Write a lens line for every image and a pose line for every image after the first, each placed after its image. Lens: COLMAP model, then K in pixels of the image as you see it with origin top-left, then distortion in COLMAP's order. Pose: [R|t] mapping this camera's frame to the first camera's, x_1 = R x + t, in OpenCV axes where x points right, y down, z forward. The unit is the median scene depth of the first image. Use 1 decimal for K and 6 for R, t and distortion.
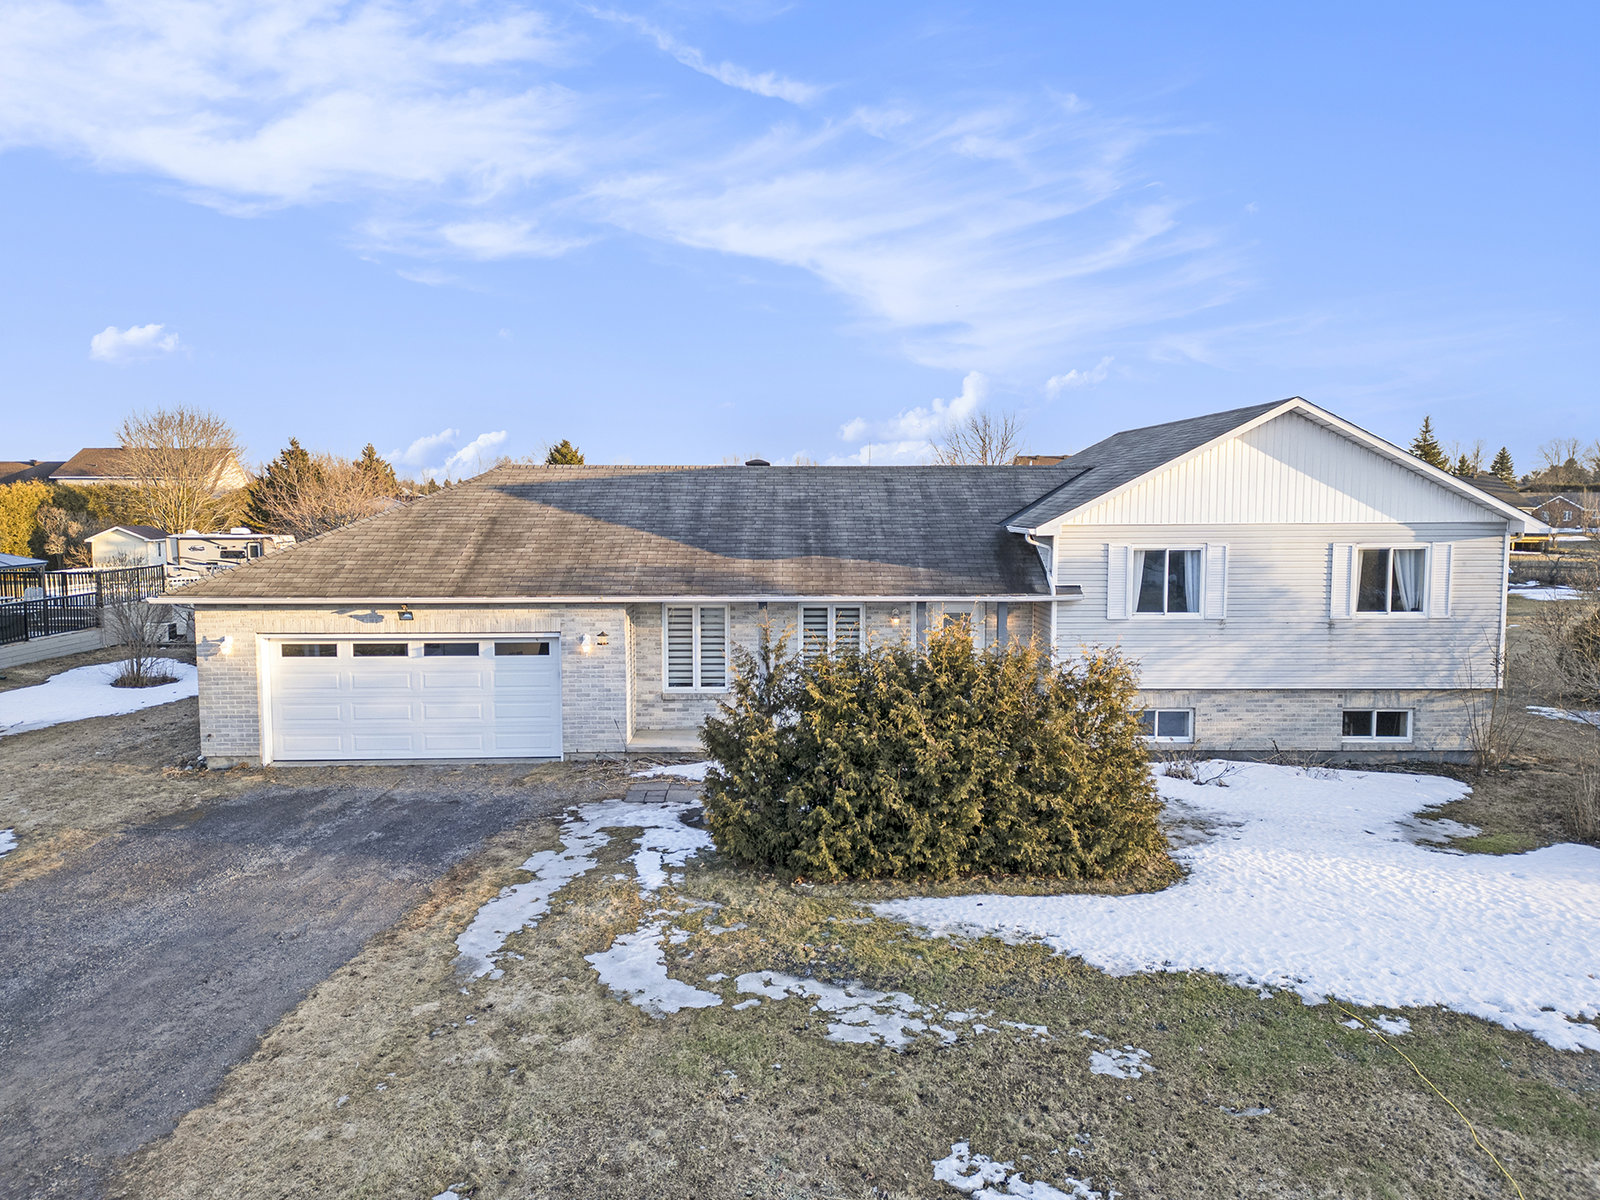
lens RADIAL K [[1104.6, 0, 800.2], [0, 1104.6, 604.5], [0, 0, 1]] dist [0.076576, -0.064976]
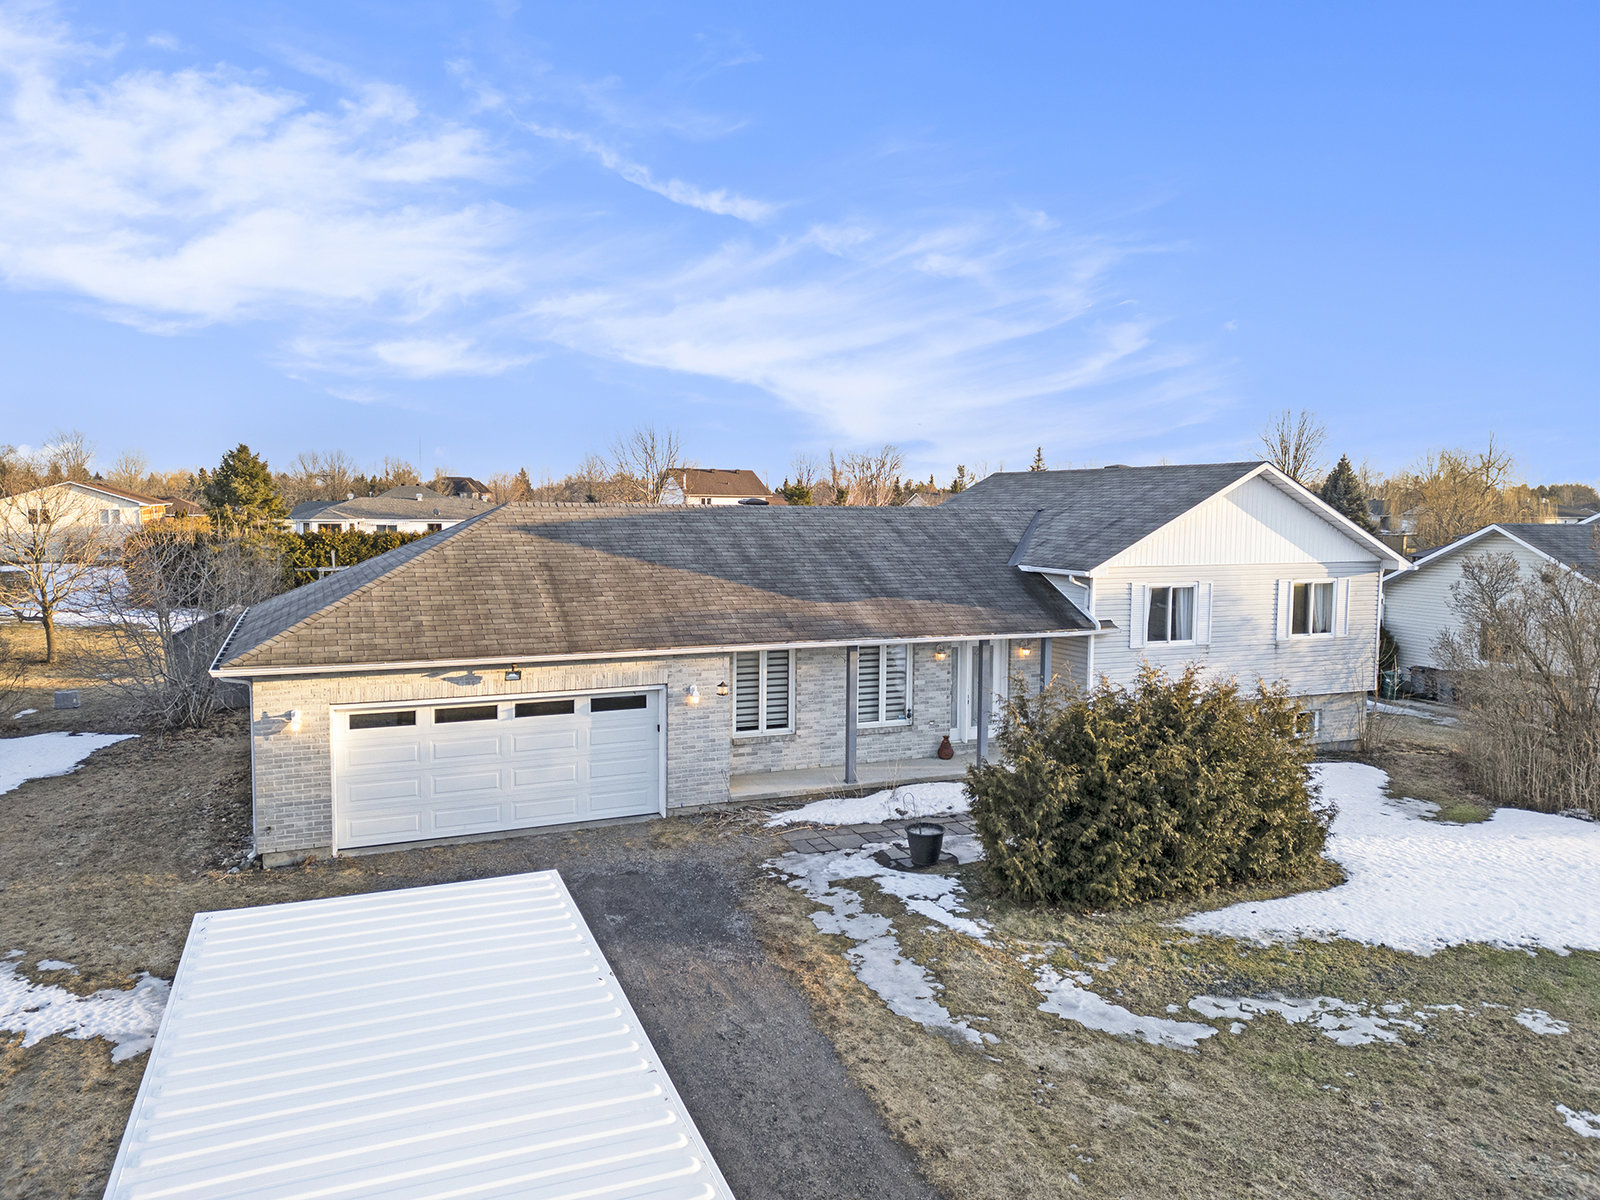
lens RADIAL K [[1104.6, 0, 803.5], [0, 1104.6, 598.9], [0, 0, 1]] dist [0.076576, -0.064976]
pose [[0.924745, -0.023238, 0.379877, -0.477992], [0.025955, 0.999661, -0.002031, -0.044918], [-0.379701, 0.011737, 0.925035, 0.062932]]
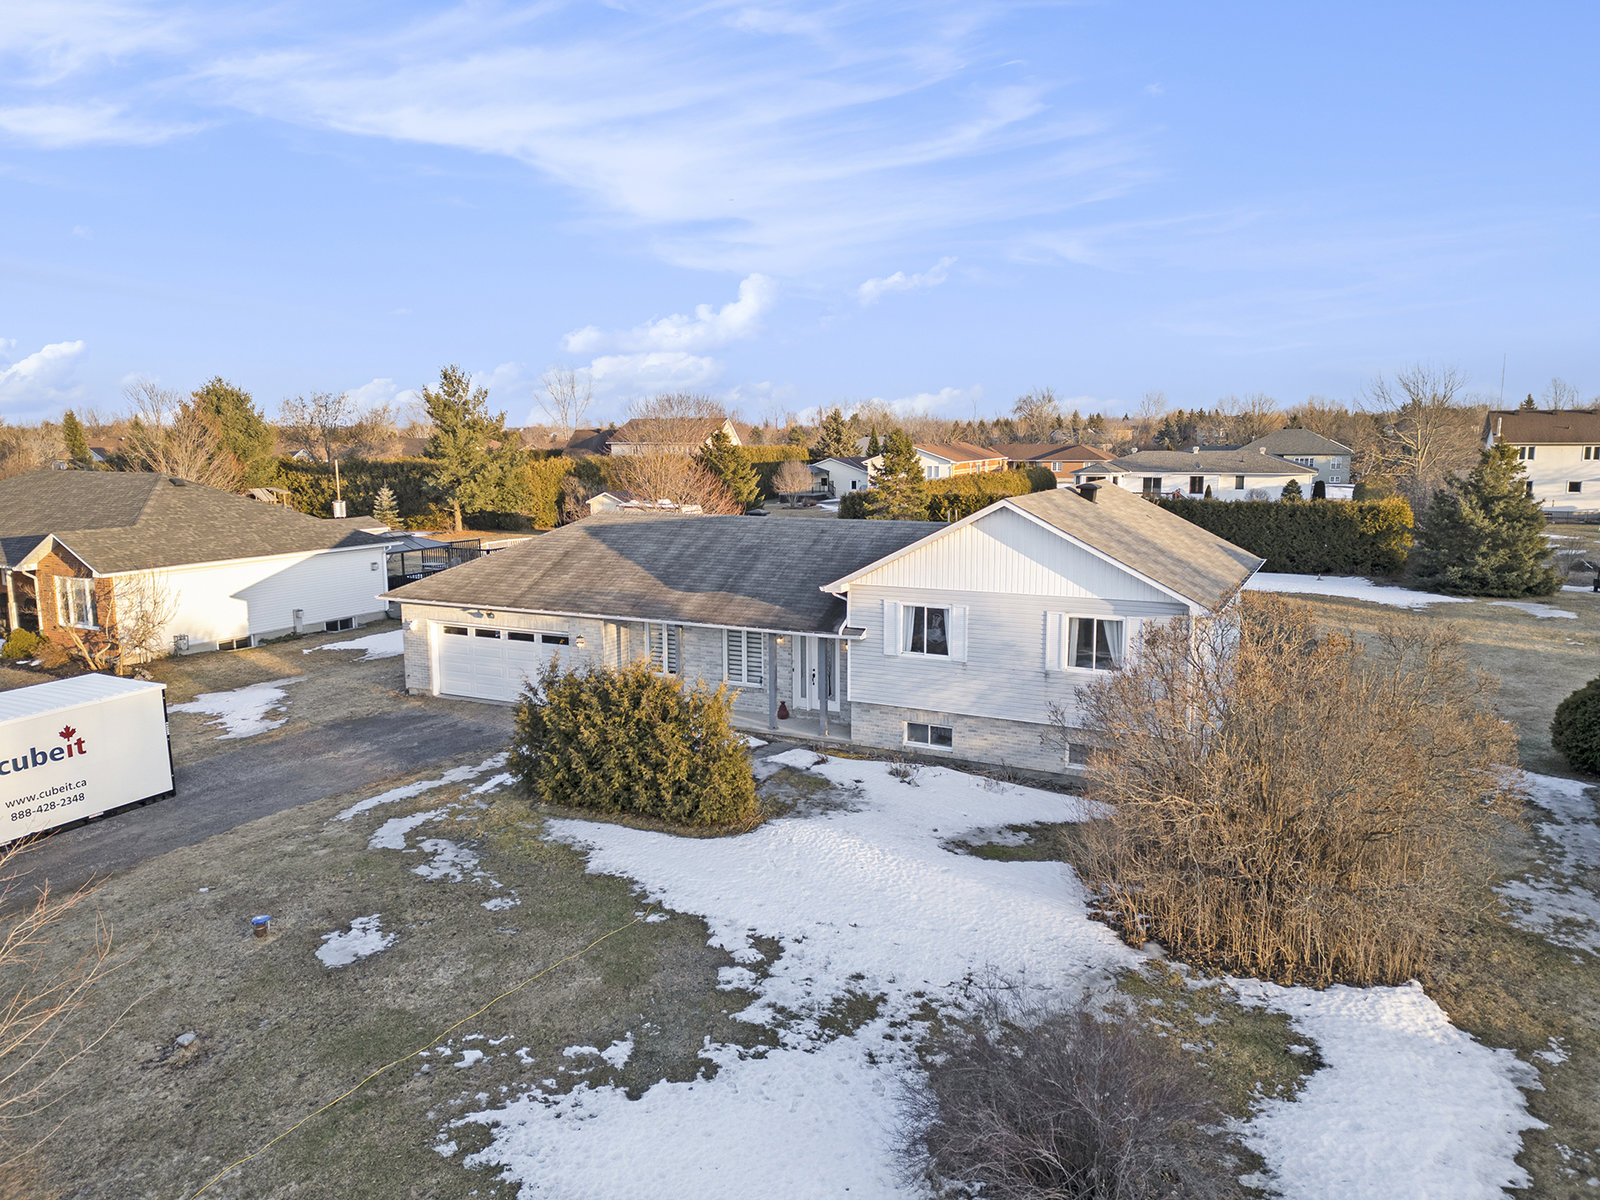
lens RADIAL K [[1104.6, 0, 802.2], [0, 1104.6, 595.0], [0, 0, 1]] dist [0.076576, -0.064976]
pose [[0.884352, 0.063817, -0.462437, 0.816062], [-0.039172, 0.997263, 0.062711, -0.141715], [0.465173, -0.037344, 0.884432, -0.242178]]
